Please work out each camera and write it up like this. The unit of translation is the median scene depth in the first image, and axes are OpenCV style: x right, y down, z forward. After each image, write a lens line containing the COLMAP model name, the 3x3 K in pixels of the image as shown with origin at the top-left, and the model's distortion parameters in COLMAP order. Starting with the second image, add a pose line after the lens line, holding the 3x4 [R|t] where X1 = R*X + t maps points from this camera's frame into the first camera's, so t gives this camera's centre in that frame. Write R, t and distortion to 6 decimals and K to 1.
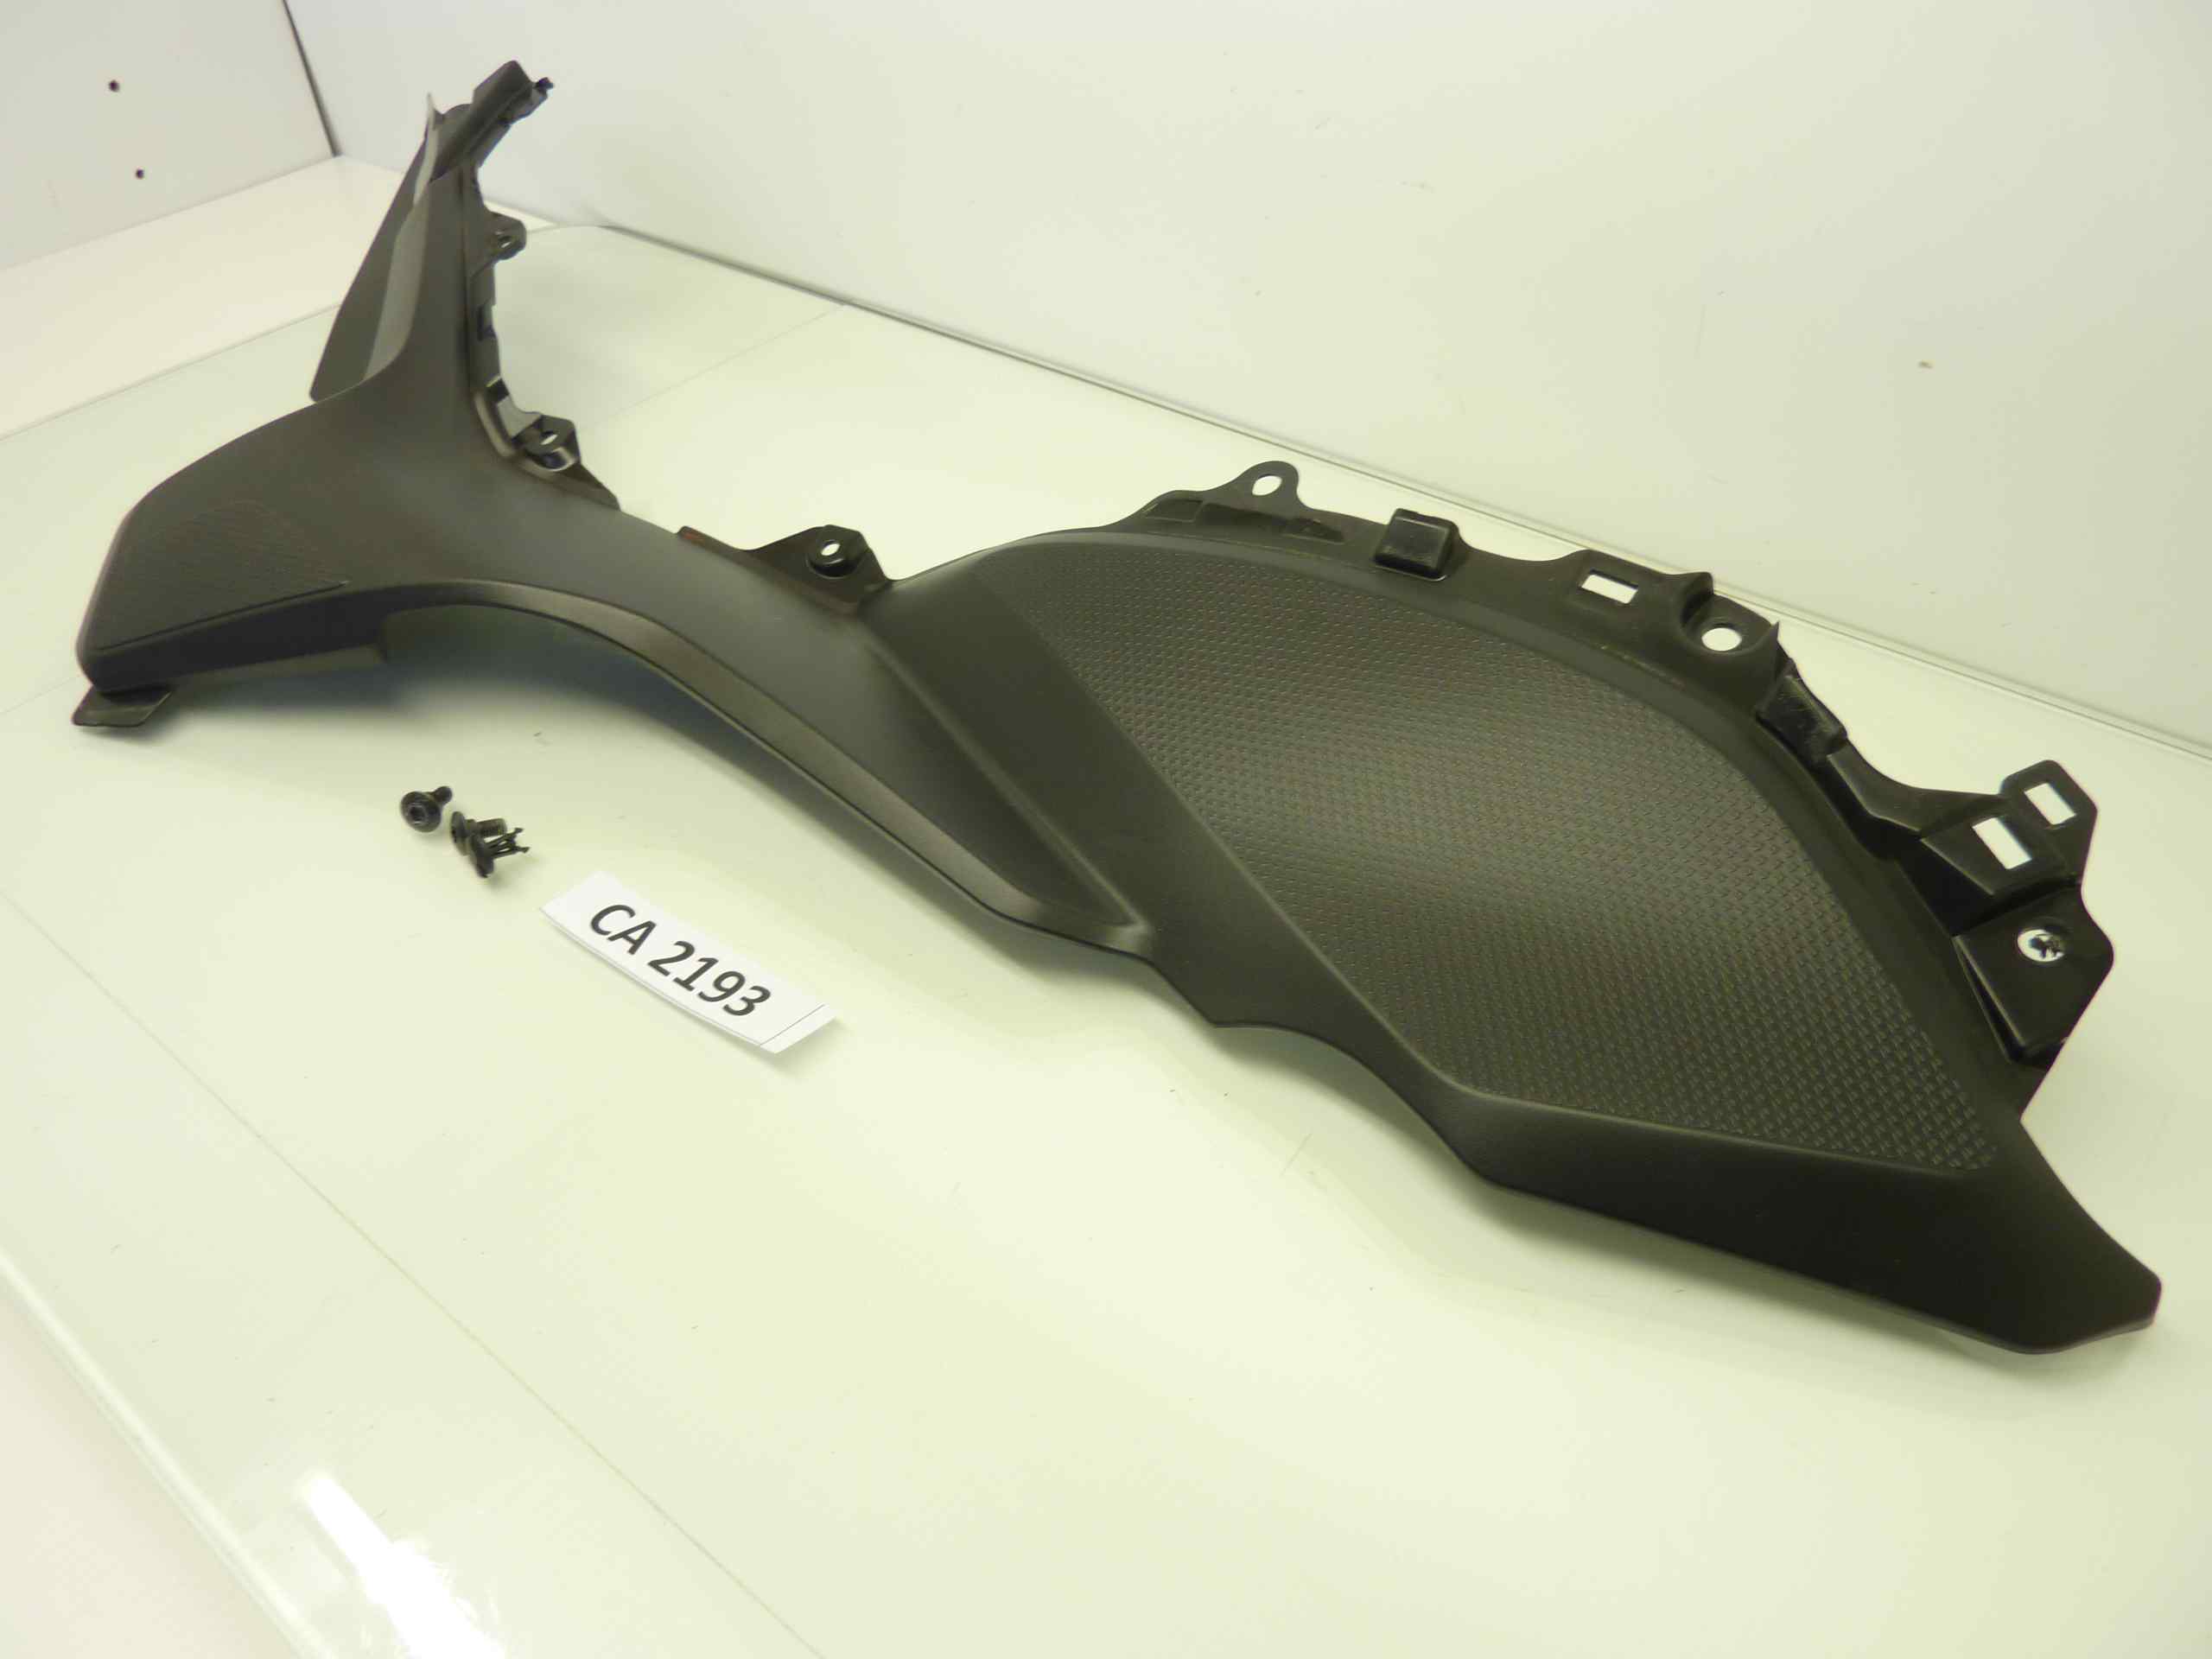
lens RADIAL K [[1645.4, 0, 1106.0], [0, 1645.4, 829.5], [0, 0, 1]] dist [0.003543, -0.066281]
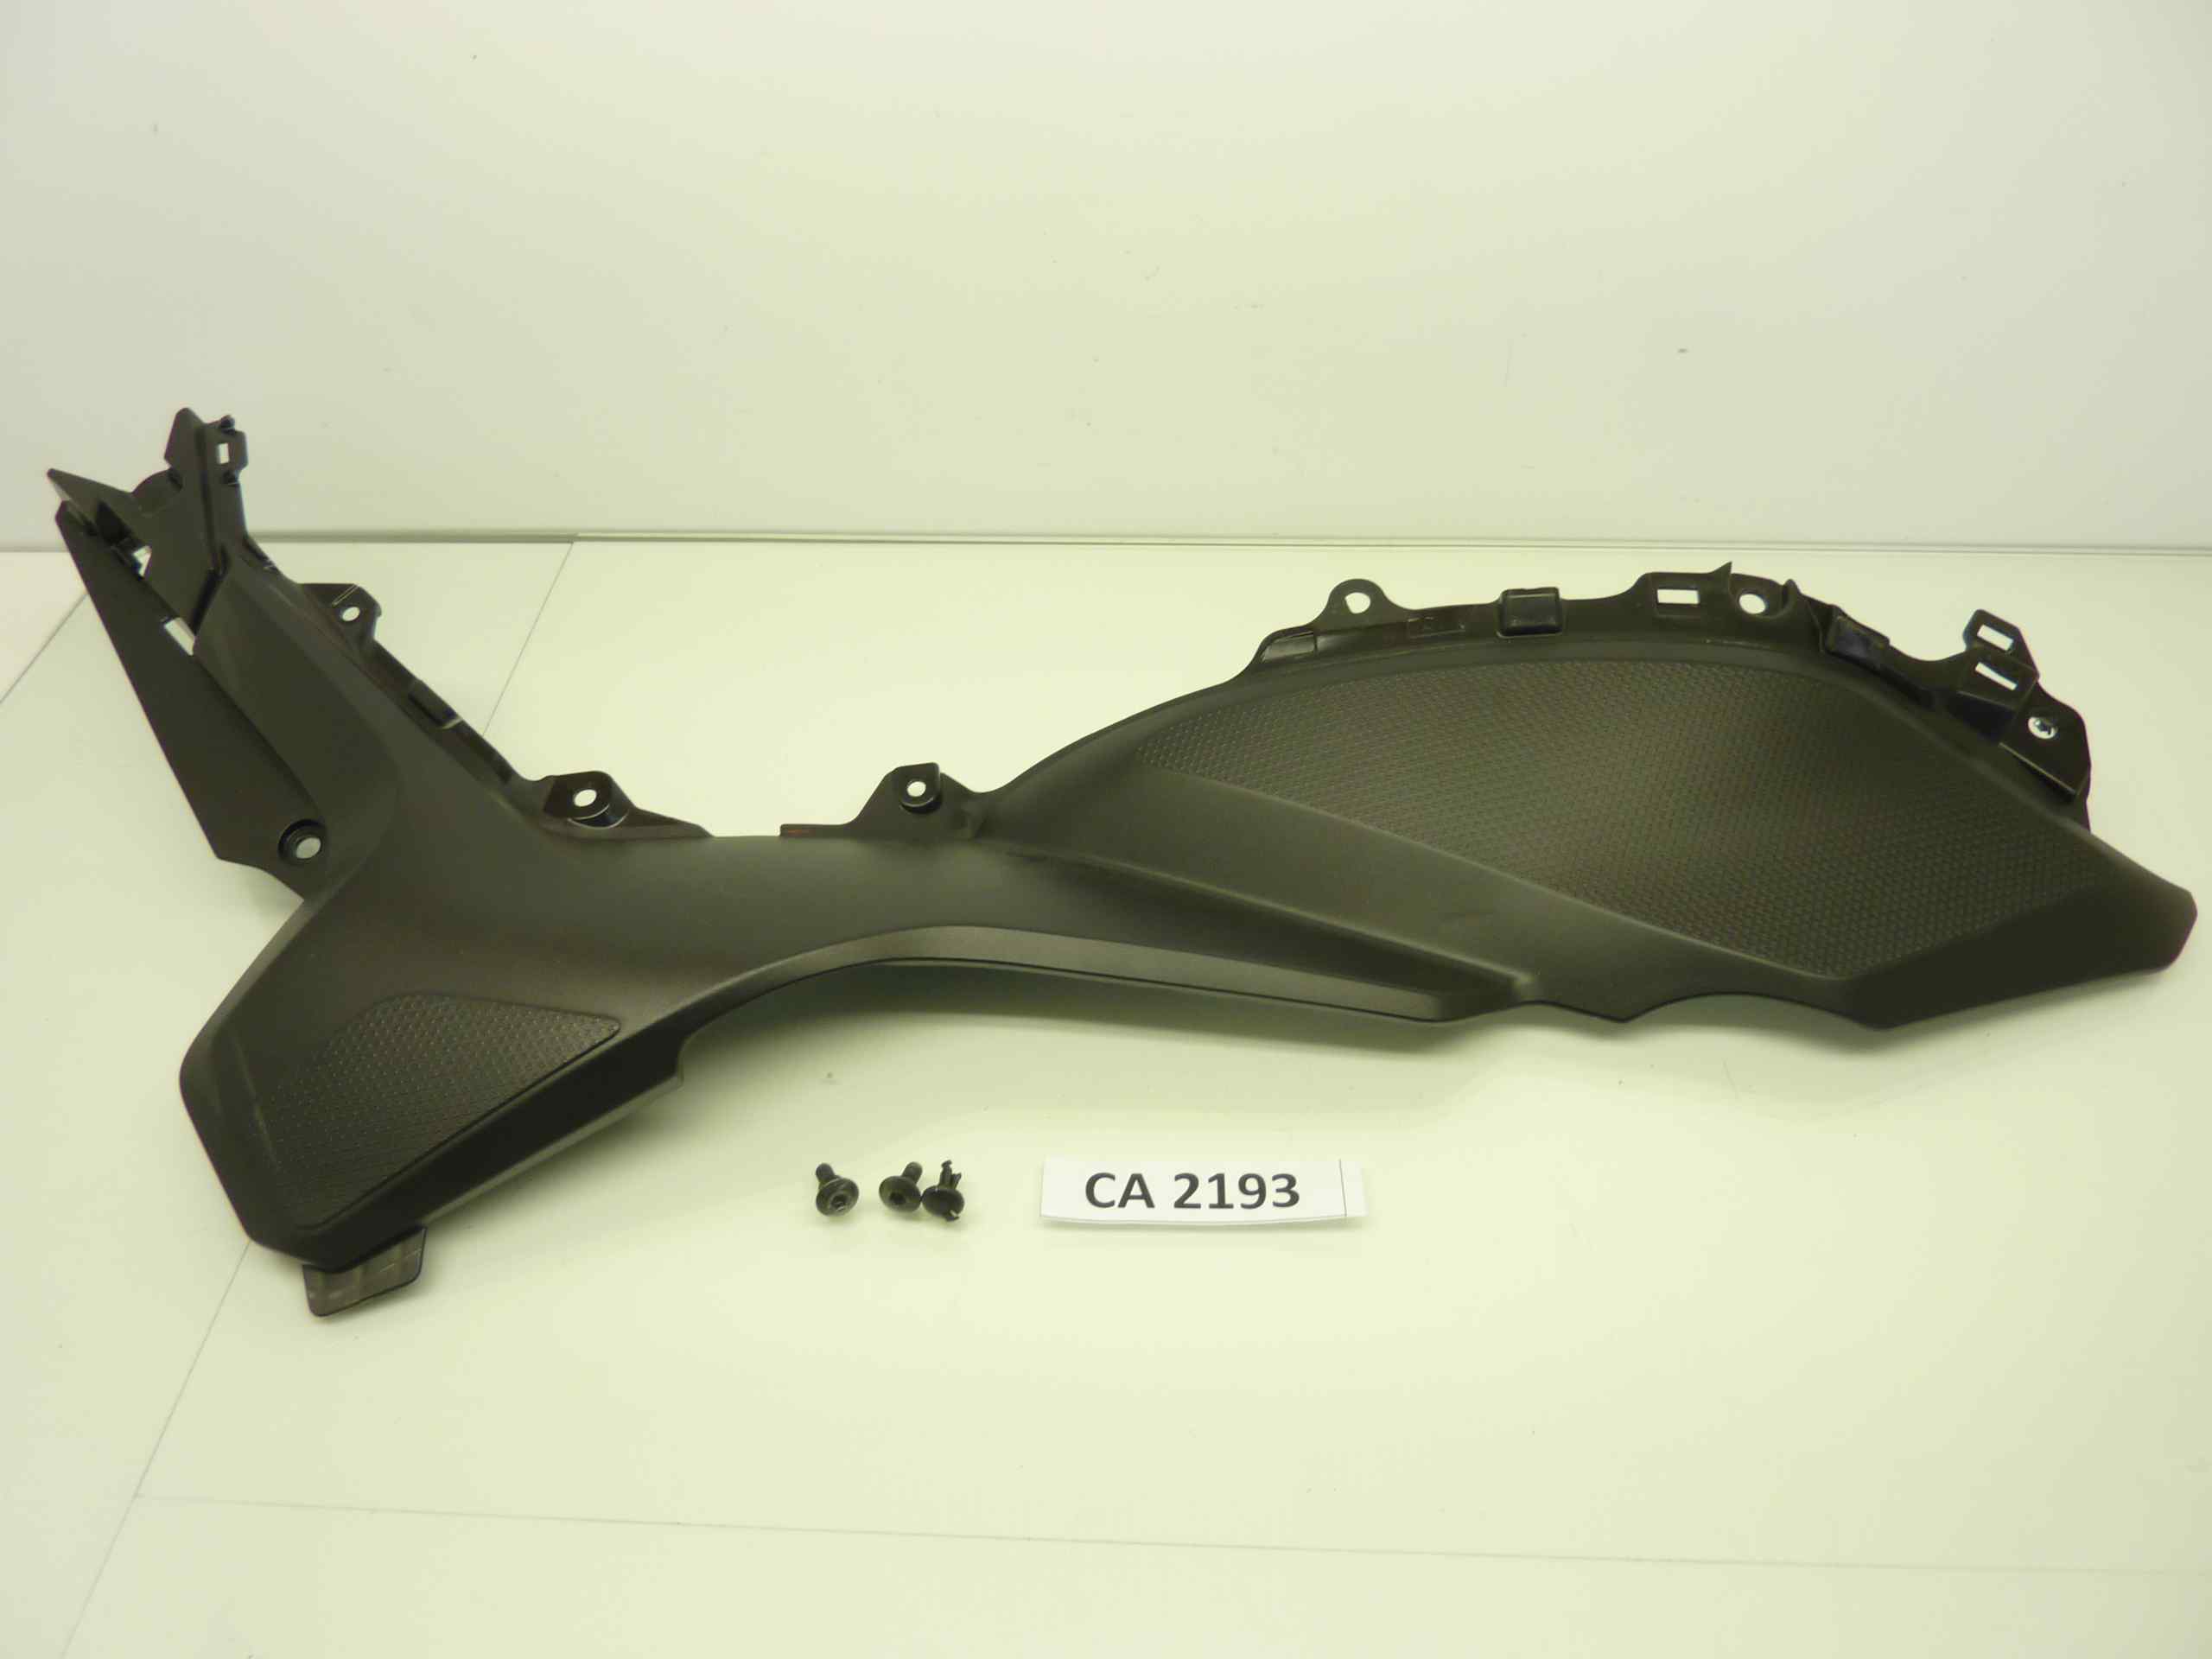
lens RADIAL K [[1645.4, 0, 1106.0], [0, 1645.4, 829.5], [0, 0, 1]] dist [0.003543, -0.066281]
pose [[0.808540, -0.400041, 0.431543, -0.675331], [0.379951, 0.914917, 0.136253, -0.310317], [-0.449333, 0.053799, 0.891743, 0.026420]]
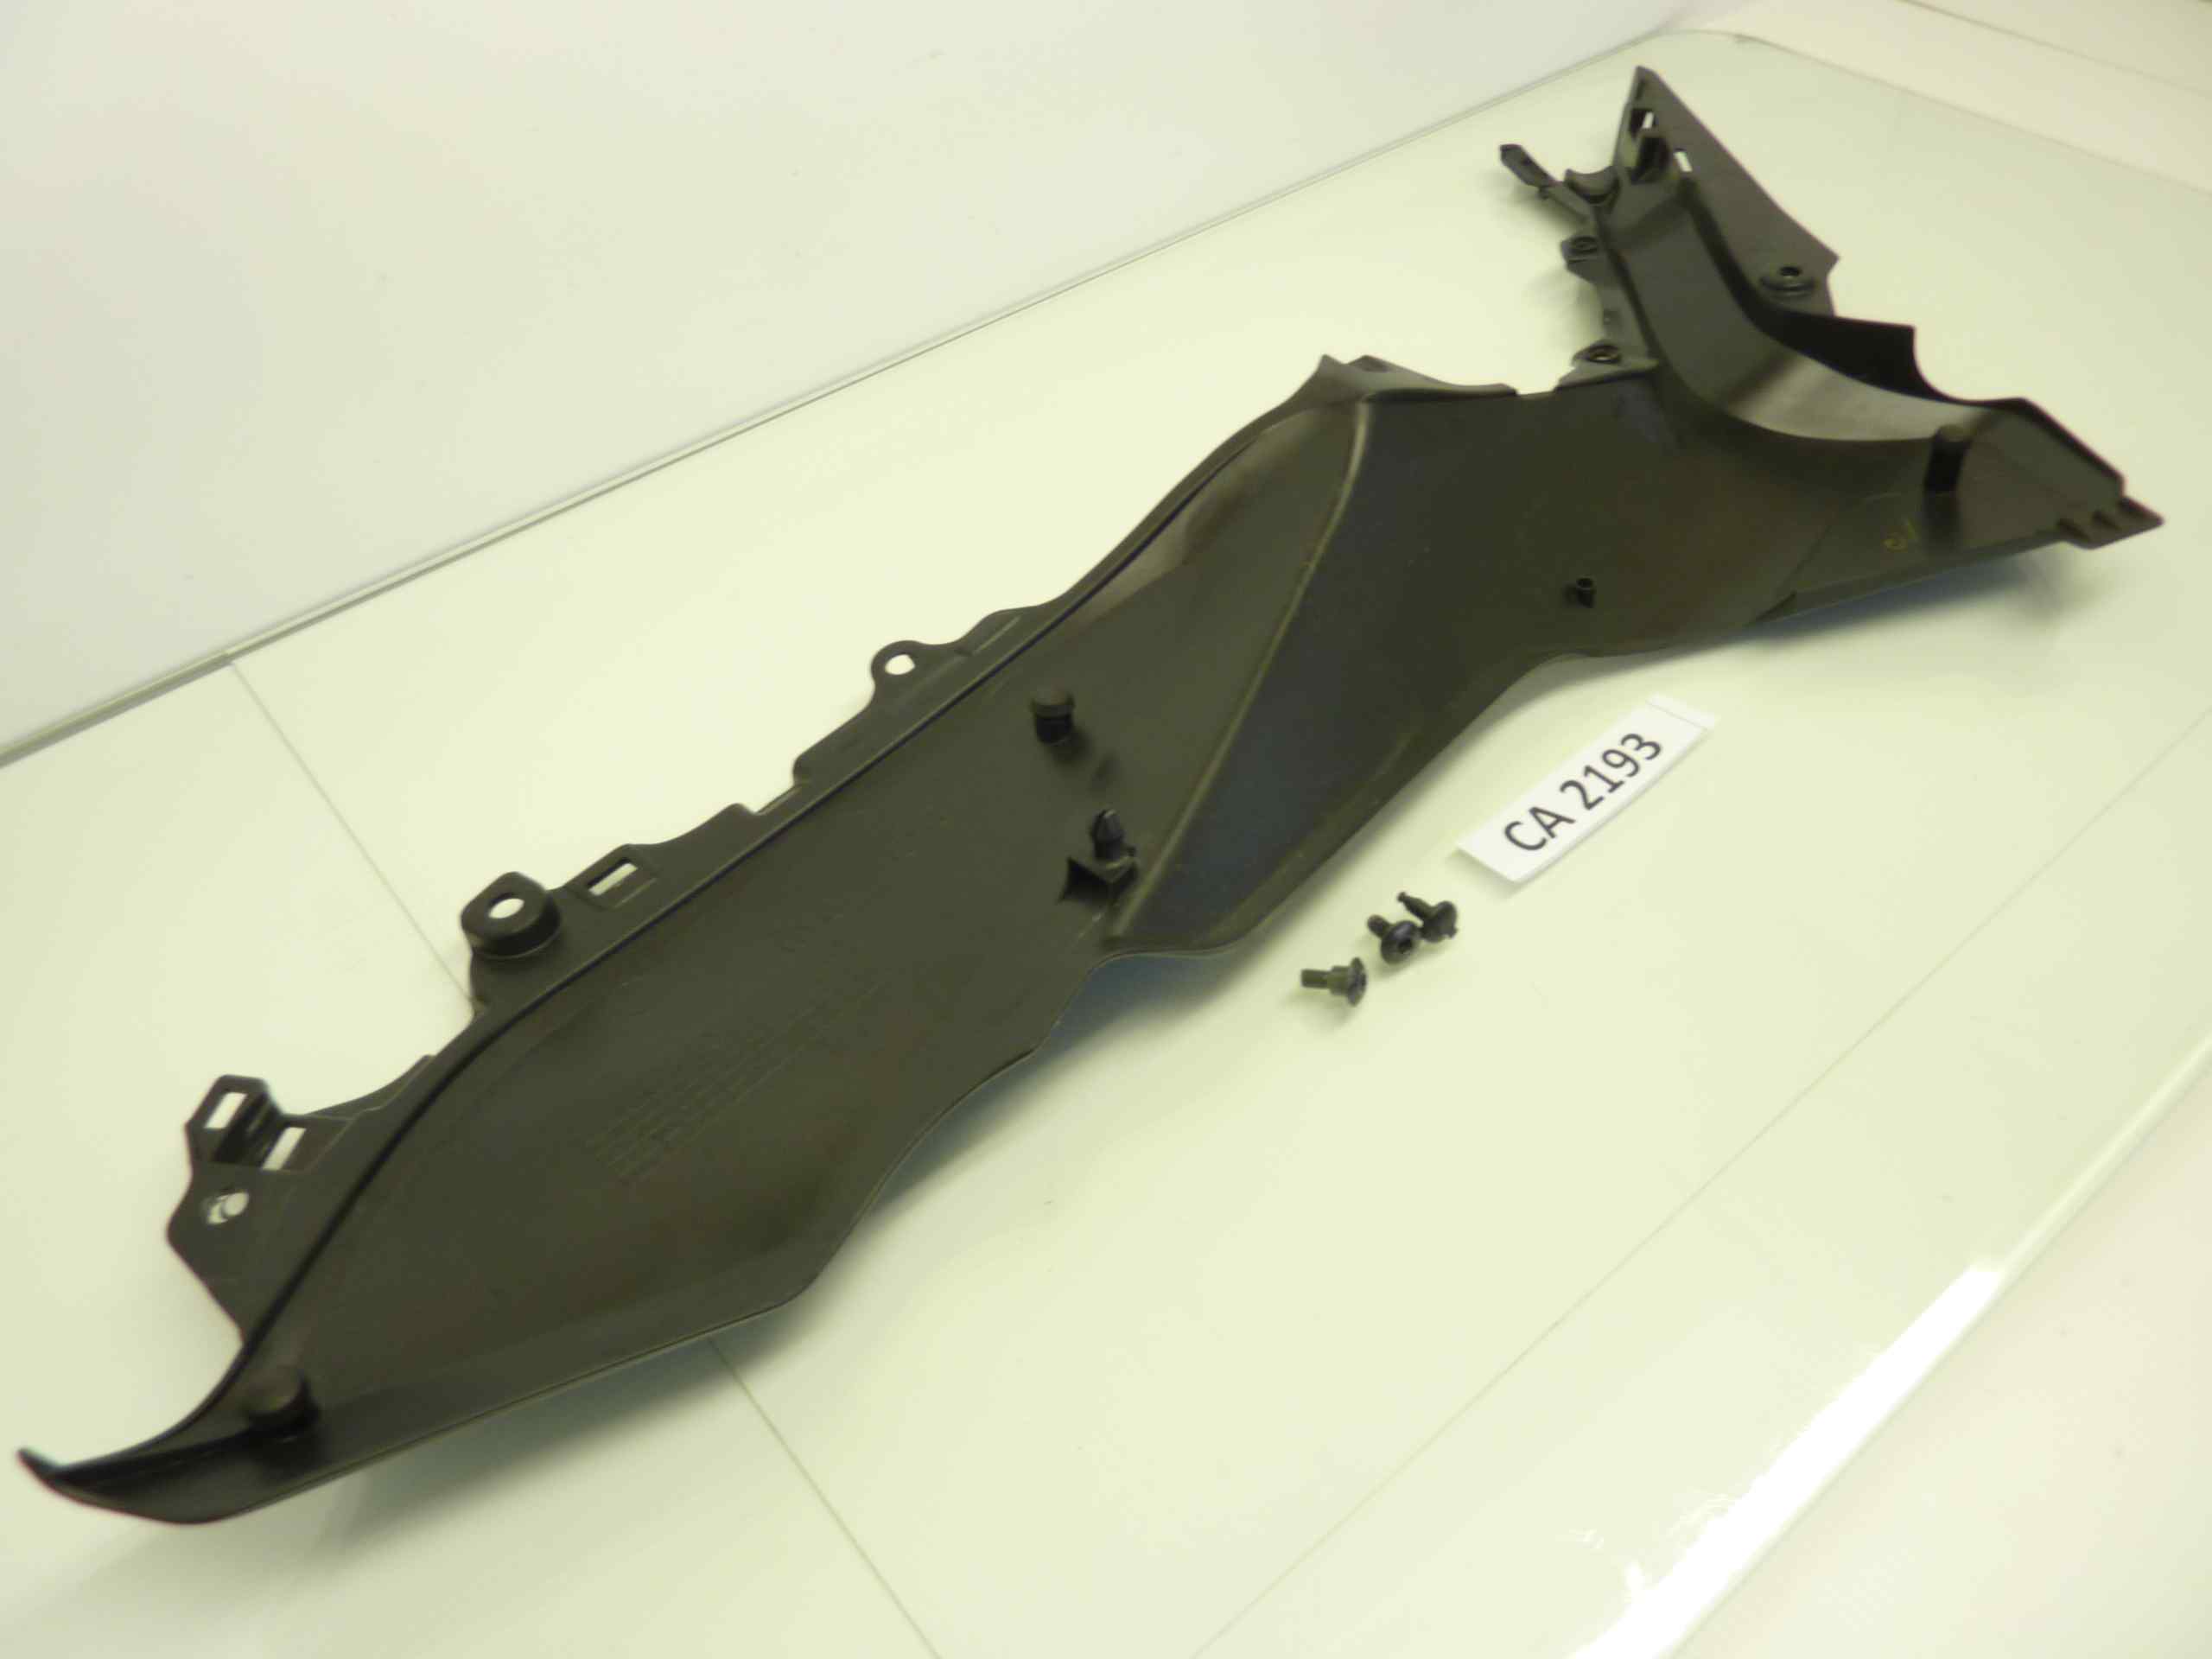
lens RADIAL K [[1677.5, 0, 1095.8], [0, 1677.5, 782.3], [0, 0, 1]] dist [0.079735, -0.248171]
pose [[0.207216, -0.679685, 0.703626, -1.096575], [0.658671, 0.628722, 0.413352, -0.594202], [-0.723335, 0.377805, 0.577970, 0.572404]]
